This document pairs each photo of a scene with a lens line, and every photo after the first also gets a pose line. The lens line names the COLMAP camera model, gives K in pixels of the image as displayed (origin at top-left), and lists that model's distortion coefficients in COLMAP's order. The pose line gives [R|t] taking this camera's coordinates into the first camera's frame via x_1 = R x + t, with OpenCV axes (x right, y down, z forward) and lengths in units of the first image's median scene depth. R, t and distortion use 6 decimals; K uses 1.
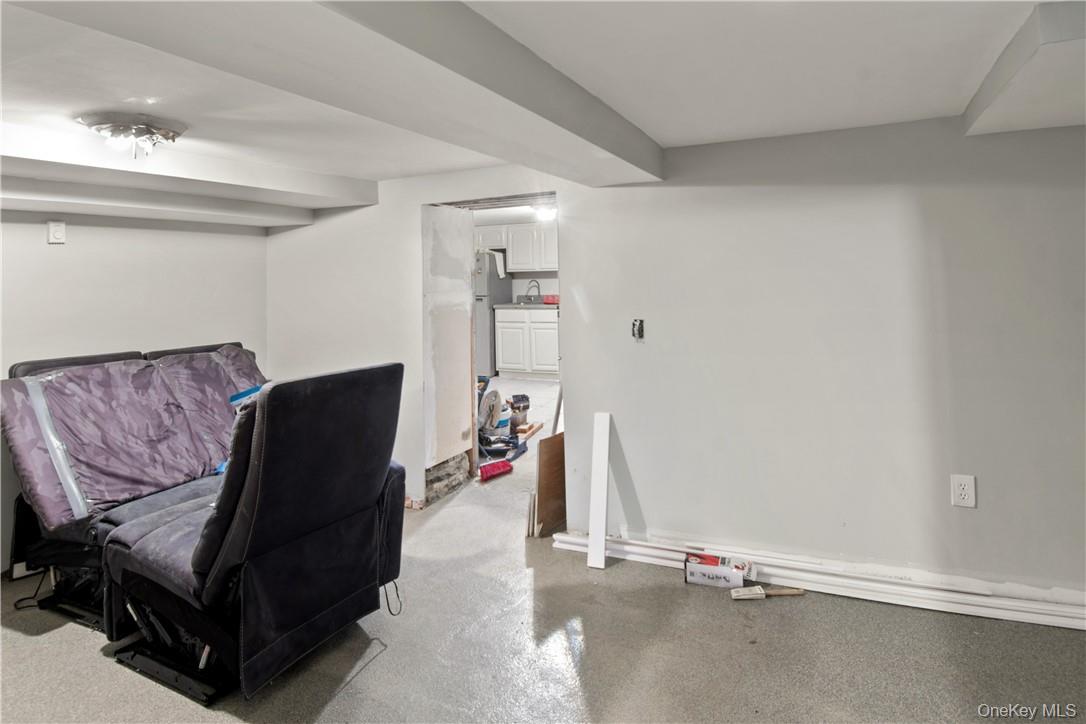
lens RADIAL K [[594.8, 0, 543.0], [0, 594.8, 362.0], [0, 0, 1]] dist [0.002015, -0.001945]
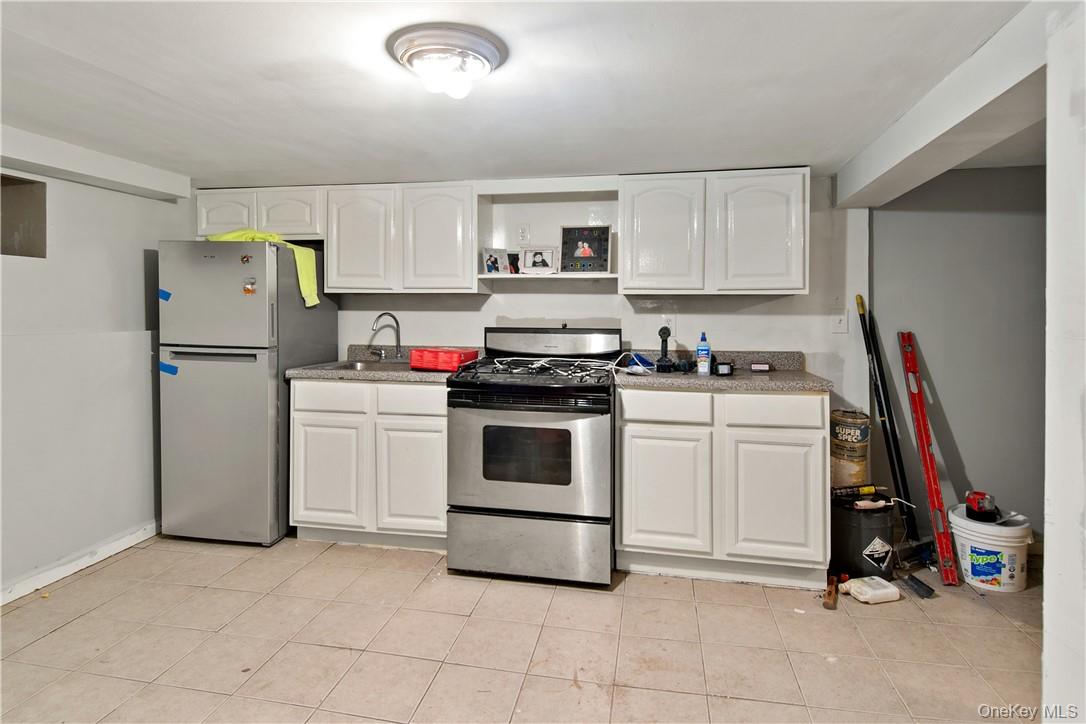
lens RADIAL K [[594.8, 0, 543.0], [0, 594.8, 362.0], [0, 0, 1]] dist [0.002015, -0.001945]
pose [[0.967940, 0.016258, 0.250656, -0.013817], [-0.001421, 0.998242, -0.059260, -0.074817], [-0.251179, 0.057004, 0.966261, 0.540236]]
